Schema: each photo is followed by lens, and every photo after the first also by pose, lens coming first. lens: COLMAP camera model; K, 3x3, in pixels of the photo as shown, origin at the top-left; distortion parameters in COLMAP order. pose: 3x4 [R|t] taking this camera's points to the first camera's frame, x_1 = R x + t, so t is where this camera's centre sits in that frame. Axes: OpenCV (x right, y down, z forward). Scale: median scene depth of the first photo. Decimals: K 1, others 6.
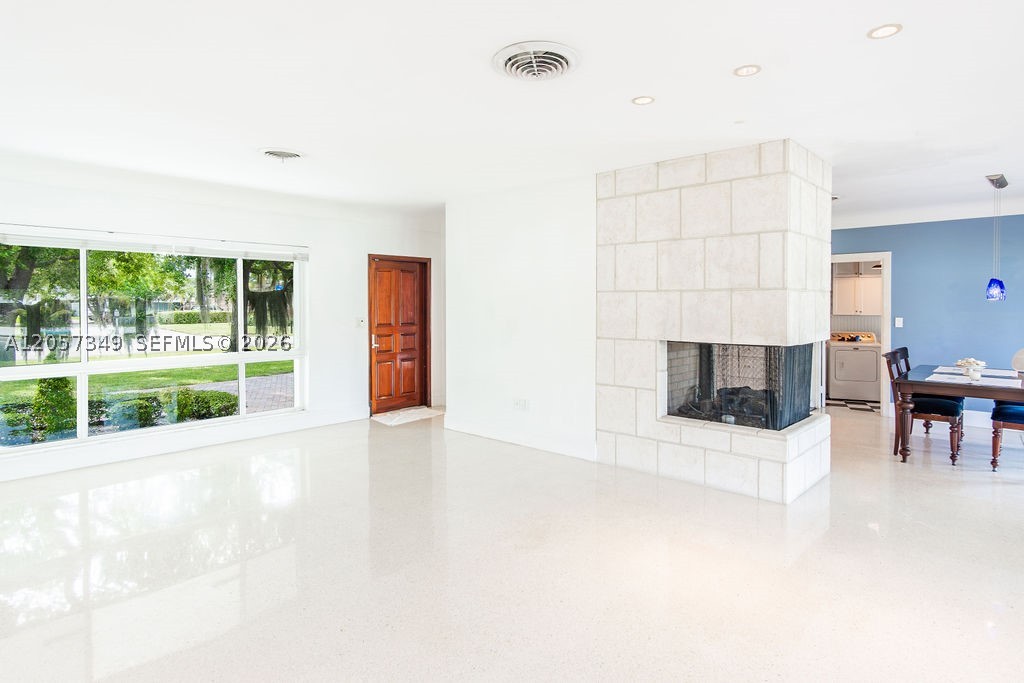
lens RADIAL K [[563.7, 0, 528.2], [0, 563.7, 308.8], [0, 0, 1]] dist [0.000681, 0.000536]
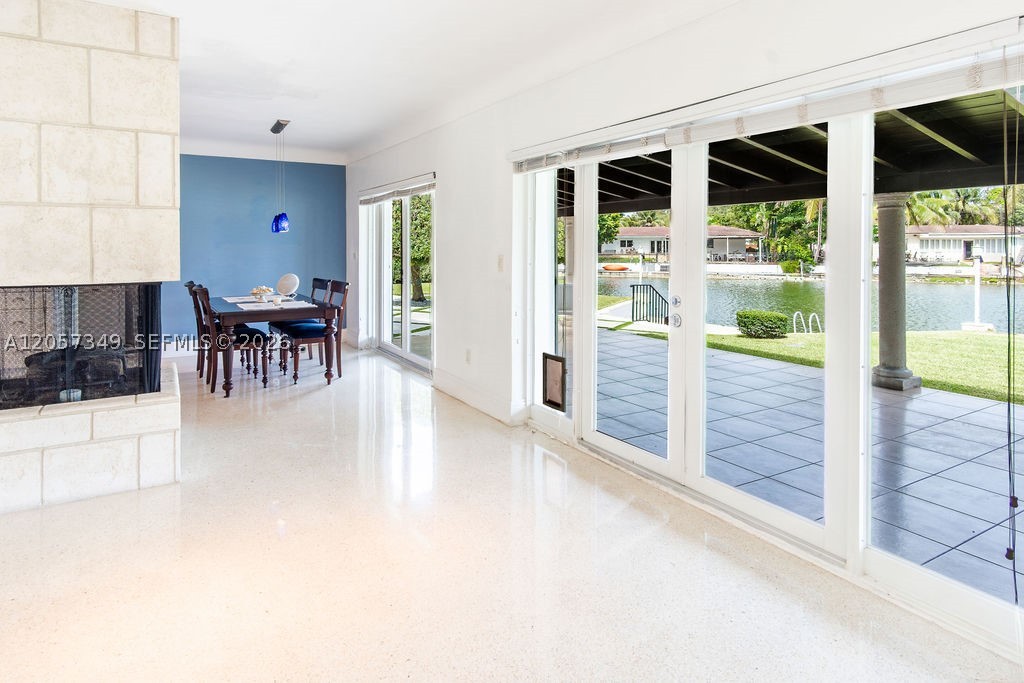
lens RADIAL K [[576.4, 0, 492.9], [0, 576.4, 248.9], [0, 0, 1]] dist [0.002270, 0.000651]
pose [[0.301009, -0.005804, 0.953604, -0.157153], [0.008186, 0.999960, 0.003502, 0.019445], [-0.953586, 0.006752, 0.301045, 0.295509]]
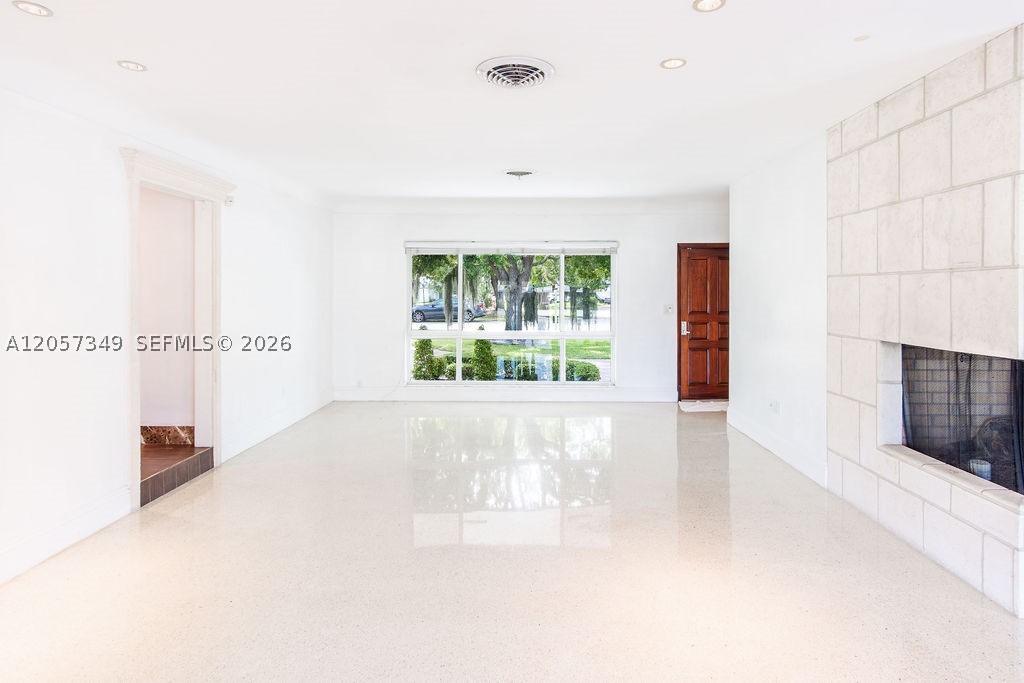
lens RADIAL K [[569.3, 0, 513.7], [0, 569.3, 290.5], [0, 0, 1]] dist [0.000474, 0.000680]
pose [[0.647604, -0.002717, -0.761972, 0.505792], [-0.005153, 0.999955, -0.007945, -0.001589], [0.761959, 0.009071, 0.647561, 0.151733]]
